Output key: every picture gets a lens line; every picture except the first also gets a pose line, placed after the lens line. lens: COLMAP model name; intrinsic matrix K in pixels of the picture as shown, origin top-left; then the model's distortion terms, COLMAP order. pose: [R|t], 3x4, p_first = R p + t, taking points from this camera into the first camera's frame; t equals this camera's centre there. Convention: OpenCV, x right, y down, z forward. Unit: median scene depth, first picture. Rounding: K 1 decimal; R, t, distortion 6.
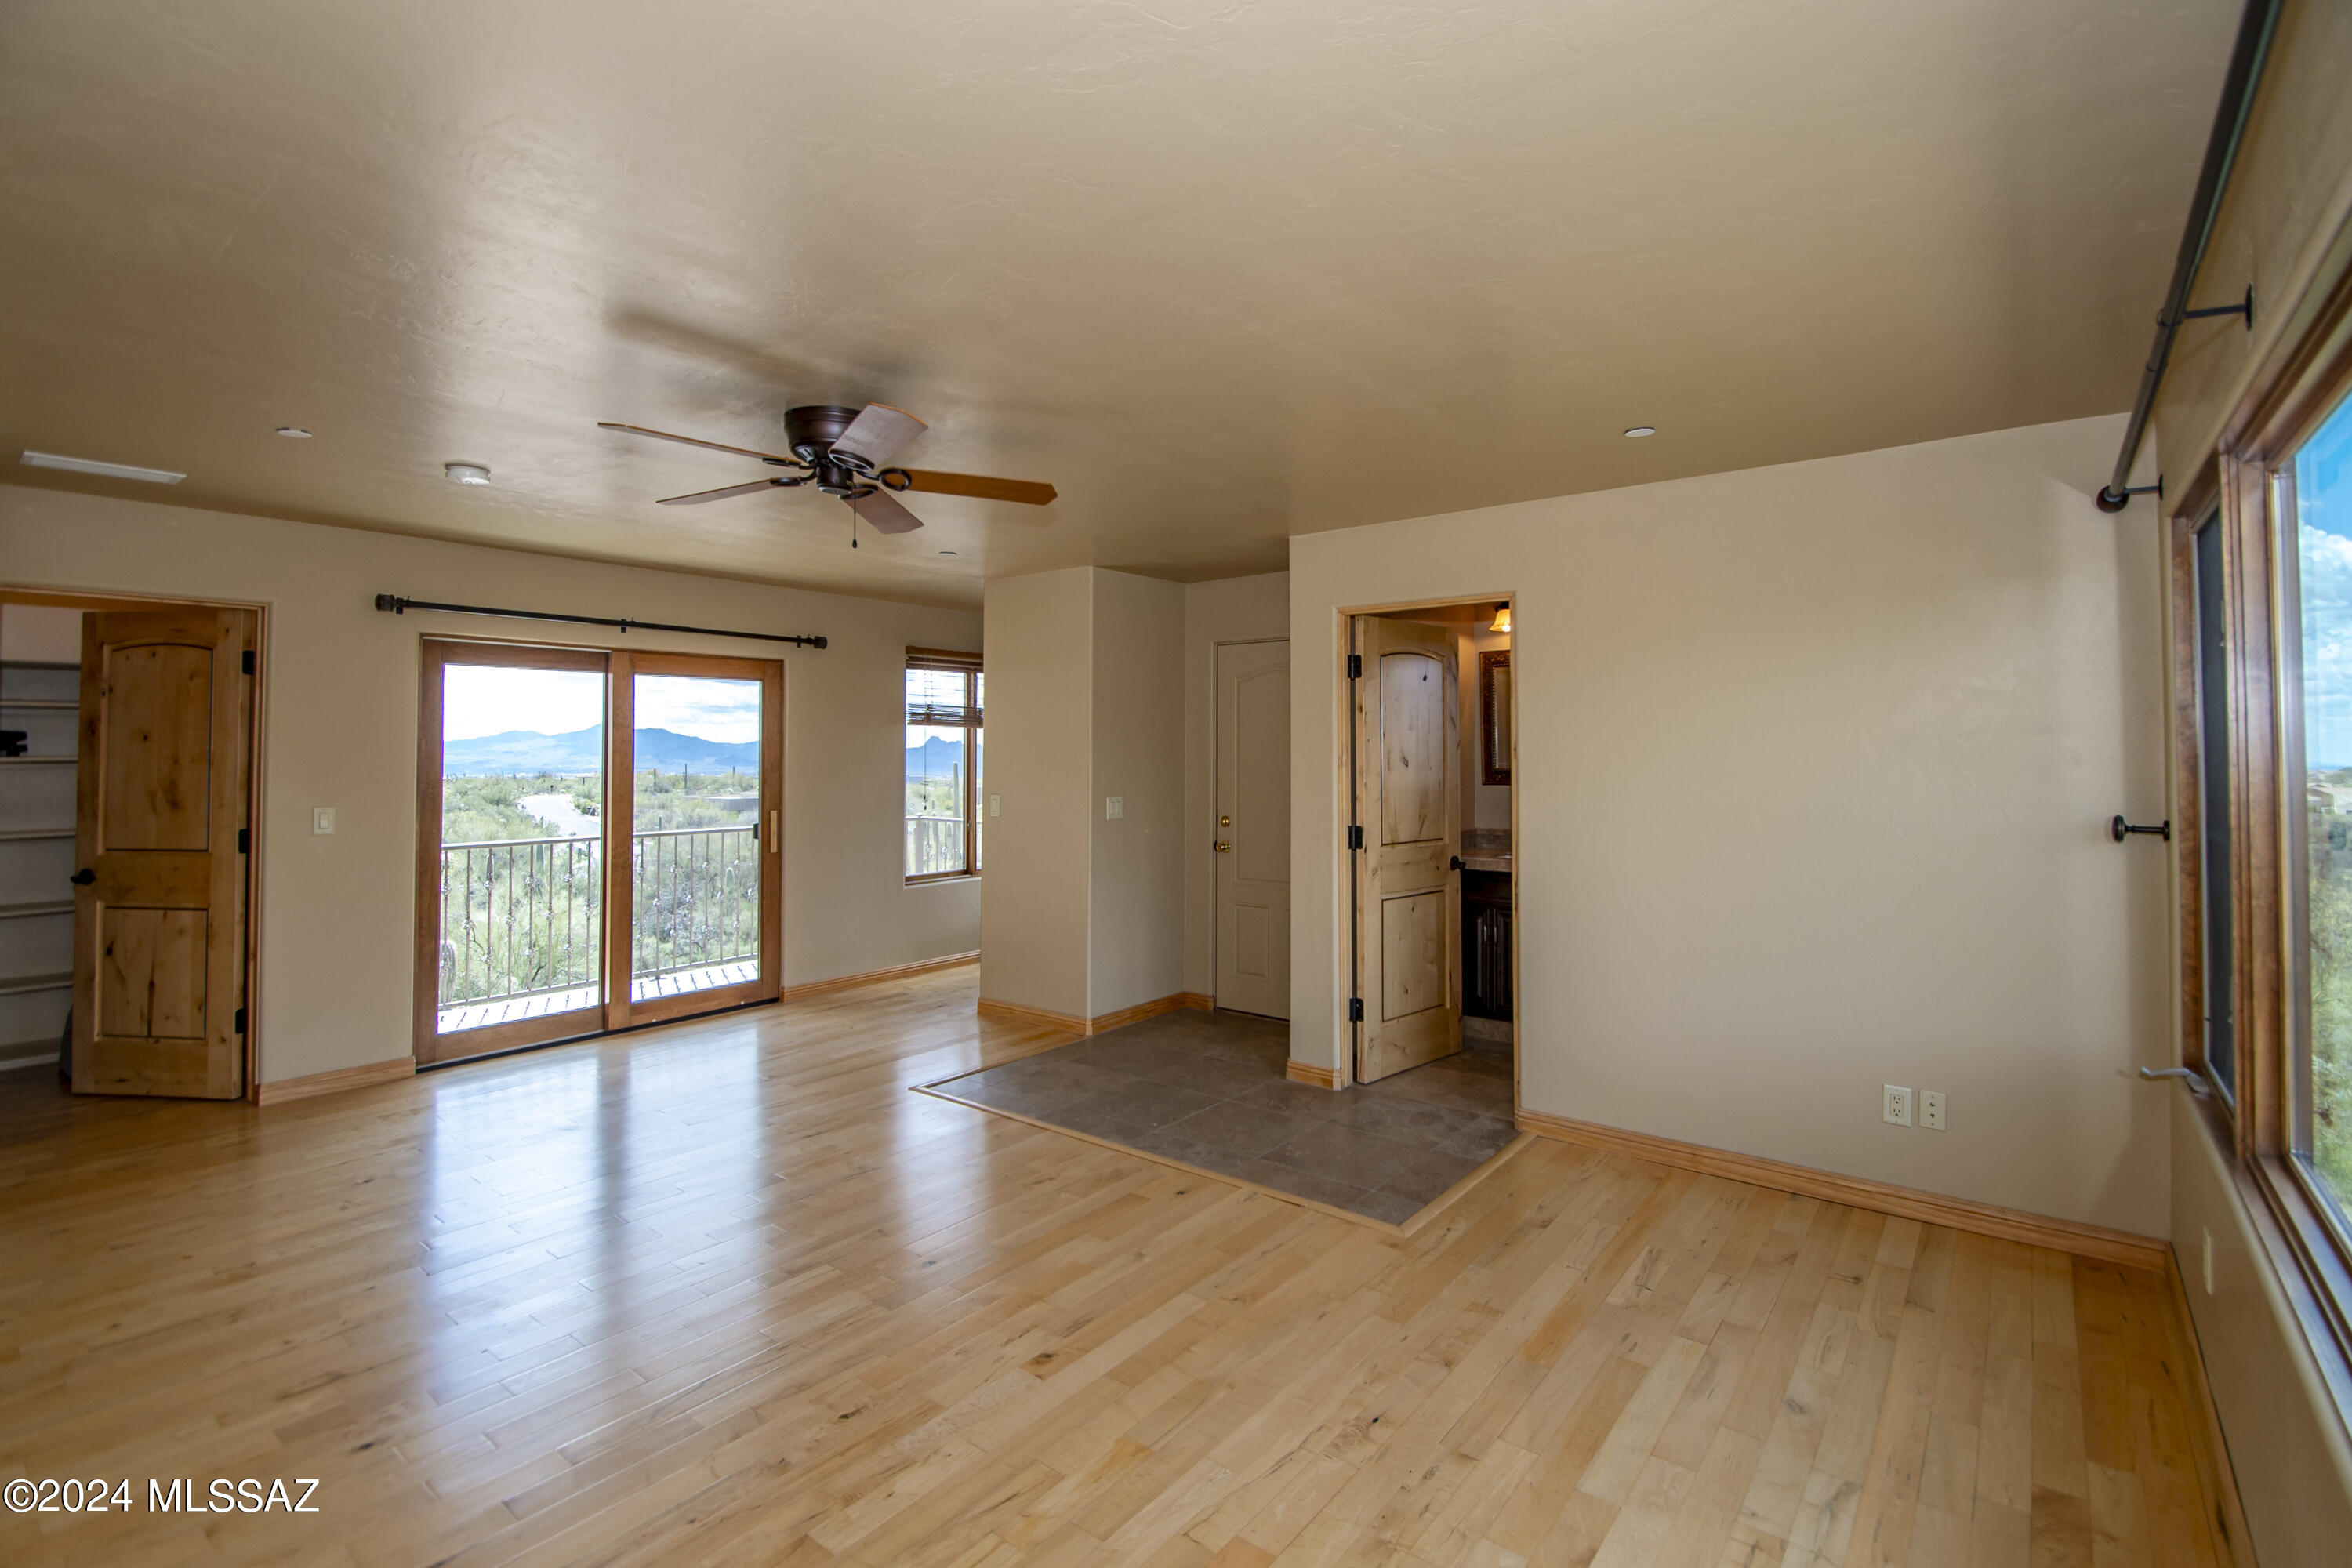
lens RADIAL K [[1062.9, 0, 1166.6], [0, 1062.9, 766.8], [0, 0, 1]] dist [0.003031, -0.000131]
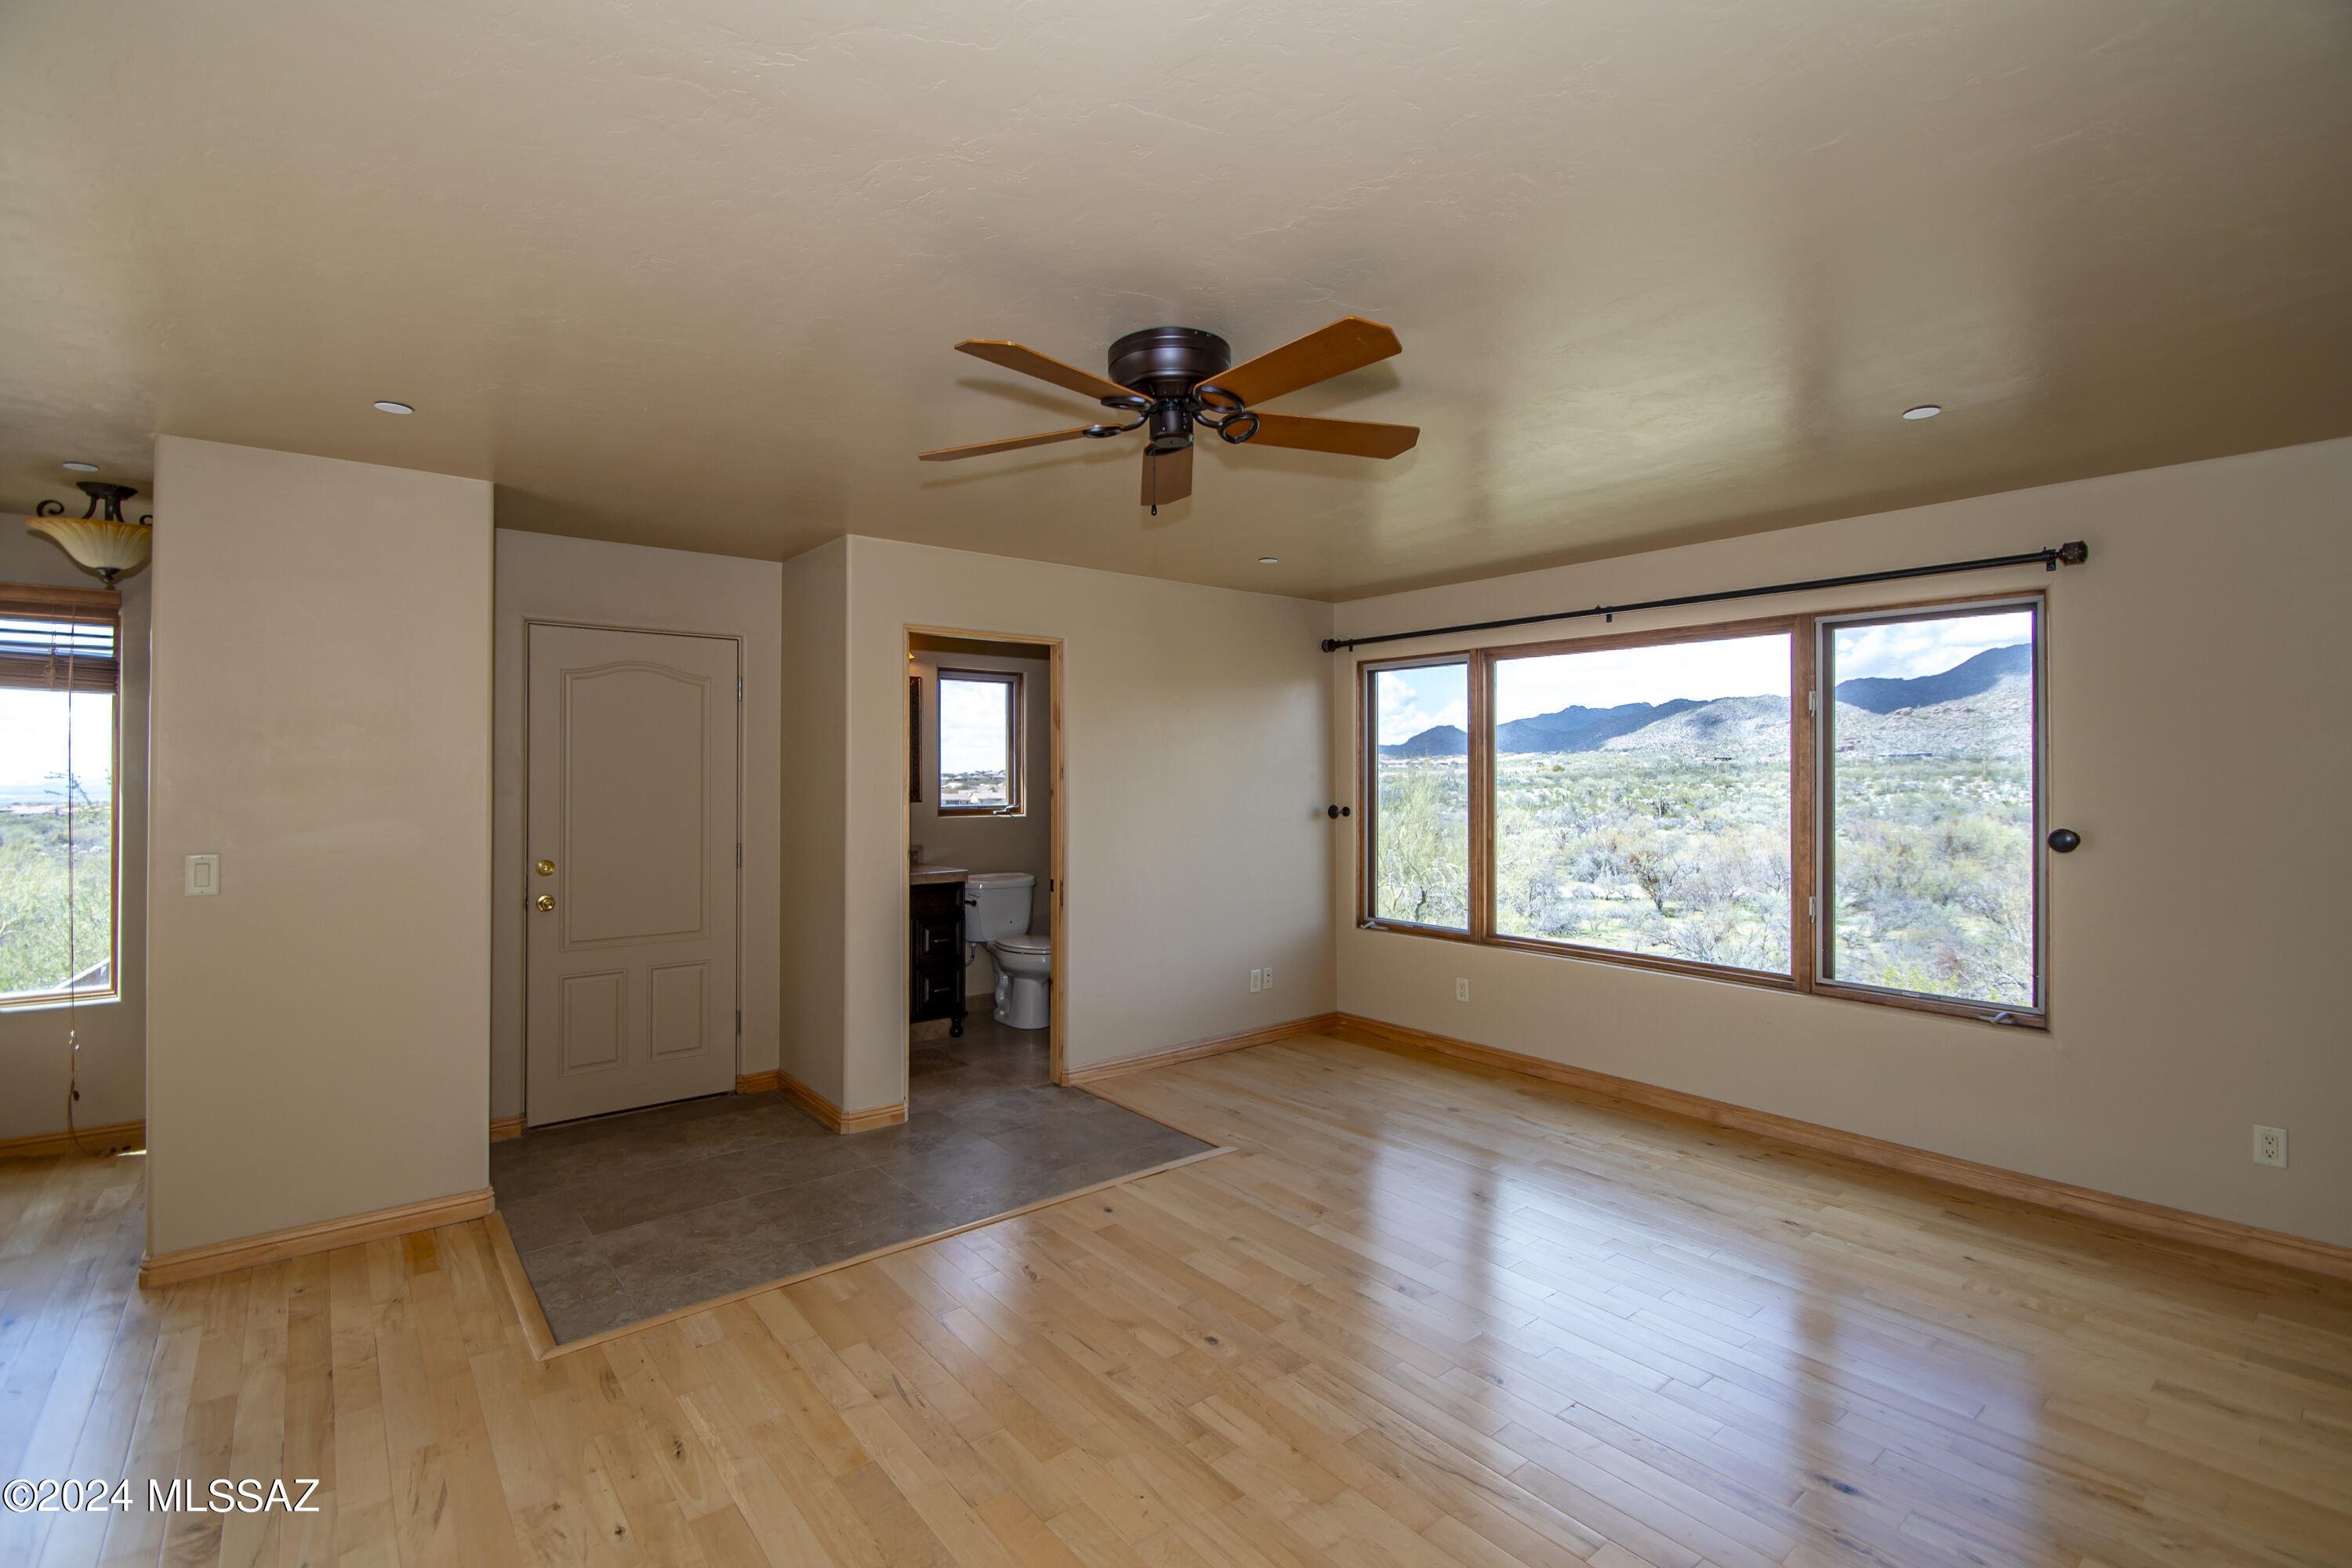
lens RADIAL K [[1062.9, 0, 1163.6], [0, 1062.9, 777.3], [0, 0, 1]] dist [0.003031, -0.000131]
pose [[0.226344, -0.000290, 0.974047, -0.878460], [0.012773, 0.999915, -0.002670, -0.005280], [-0.973964, 0.013046, 0.226328, 0.659485]]
